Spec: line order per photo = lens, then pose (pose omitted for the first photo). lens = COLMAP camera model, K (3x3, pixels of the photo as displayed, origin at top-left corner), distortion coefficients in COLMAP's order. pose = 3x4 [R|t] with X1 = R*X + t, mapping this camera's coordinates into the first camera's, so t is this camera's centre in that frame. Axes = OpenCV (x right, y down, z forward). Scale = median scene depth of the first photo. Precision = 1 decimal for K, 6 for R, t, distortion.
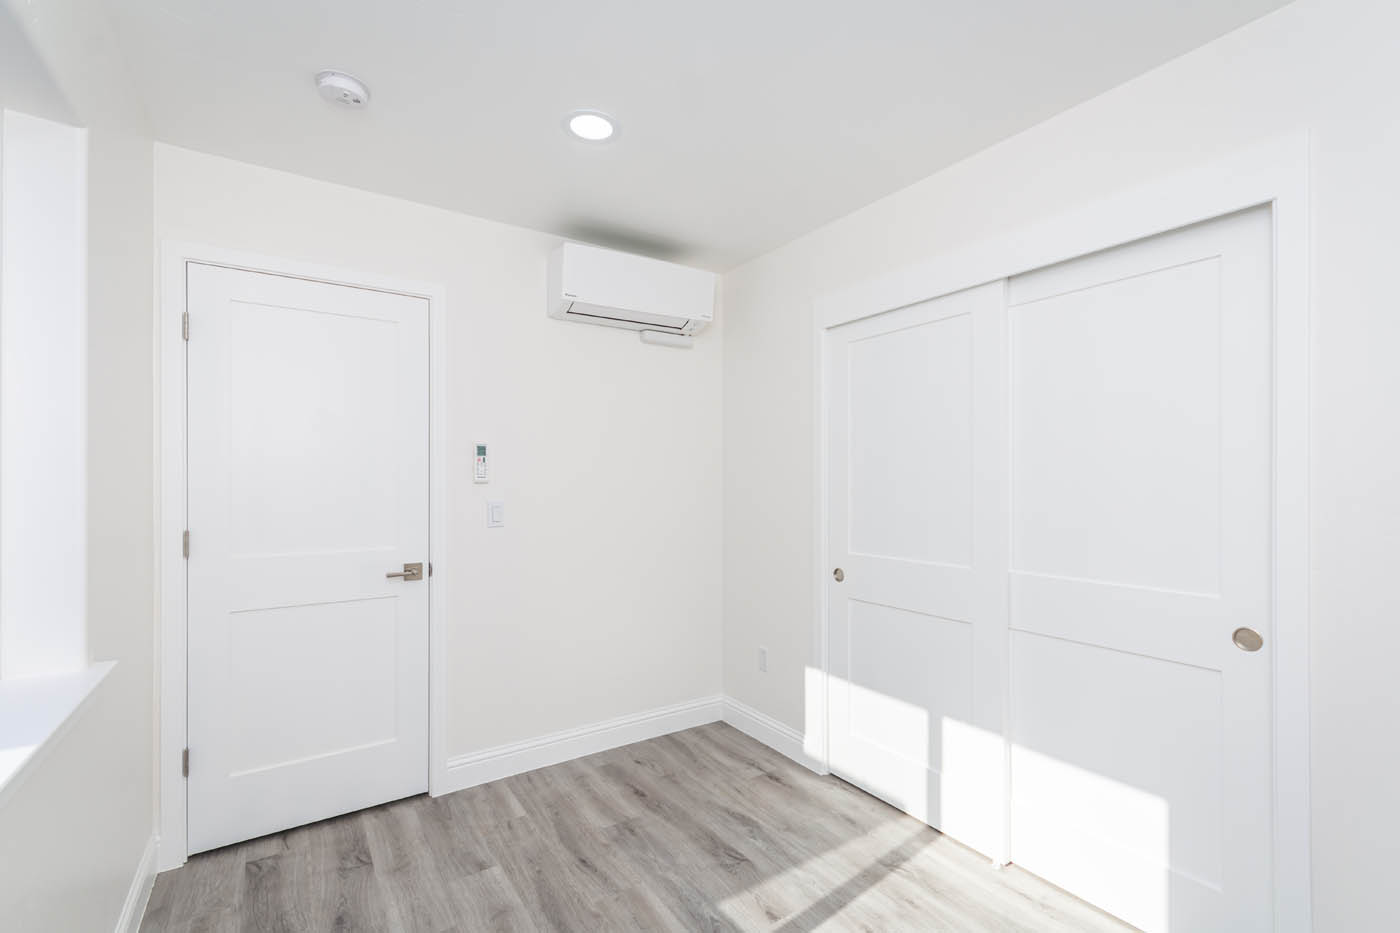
lens RADIAL K [[622.6, 0, 710.9], [0, 622.6, 479.2], [0, 0, 1]] dist [0.004104, -0.000793]
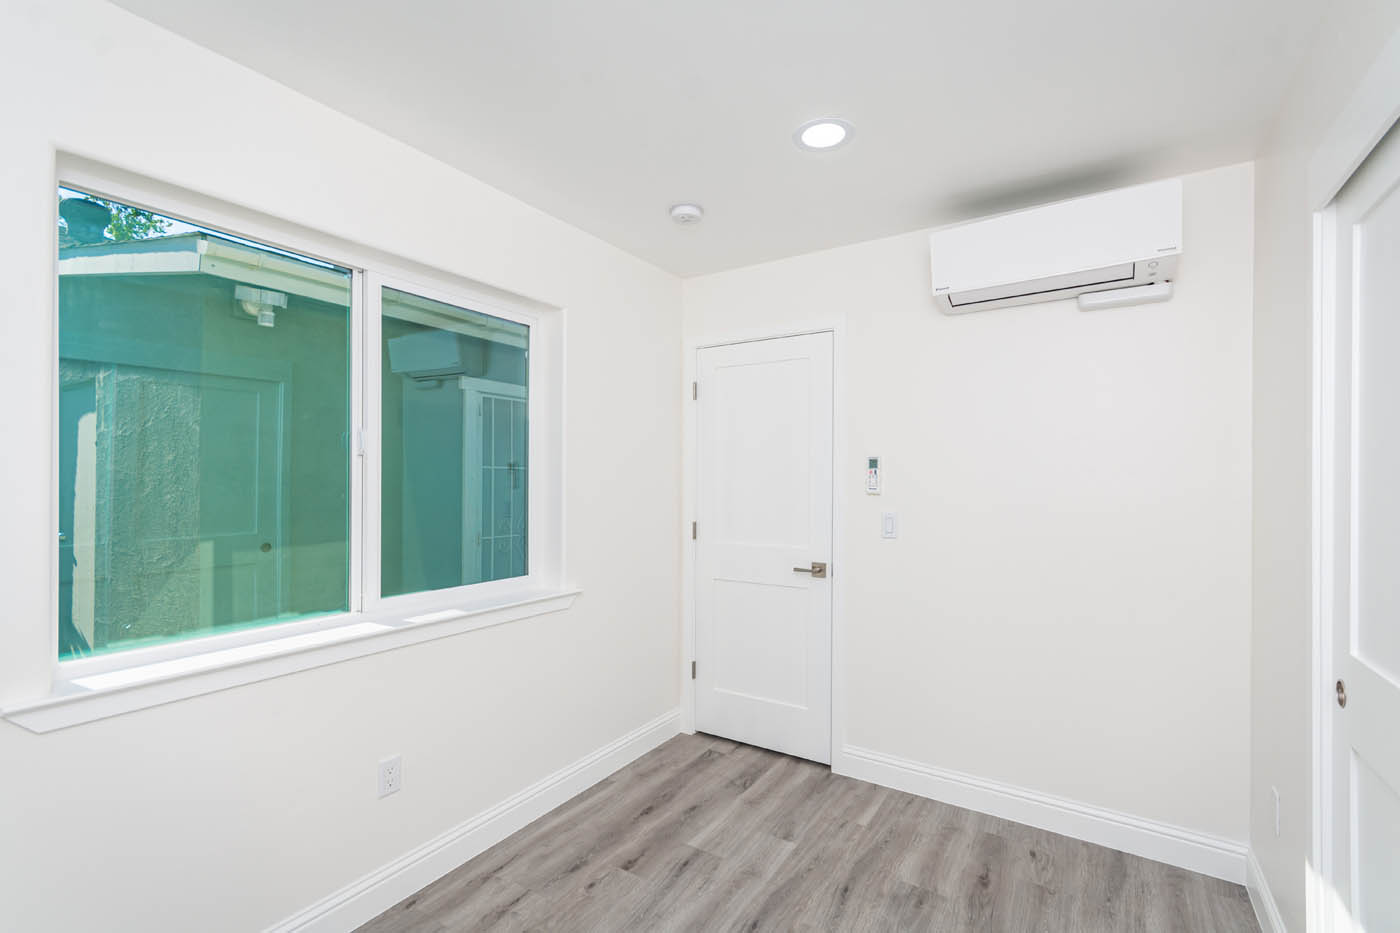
lens RADIAL K [[622.6, 0, 710.9], [0, 622.6, 479.2], [0, 0, 1]] dist [0.004104, -0.000793]
pose [[0.380216, 0.002210, -0.924895, 0.528771], [0.000077, 0.999997, 0.002421, -0.023746], [0.924898, -0.000992, 0.380215, 0.379525]]
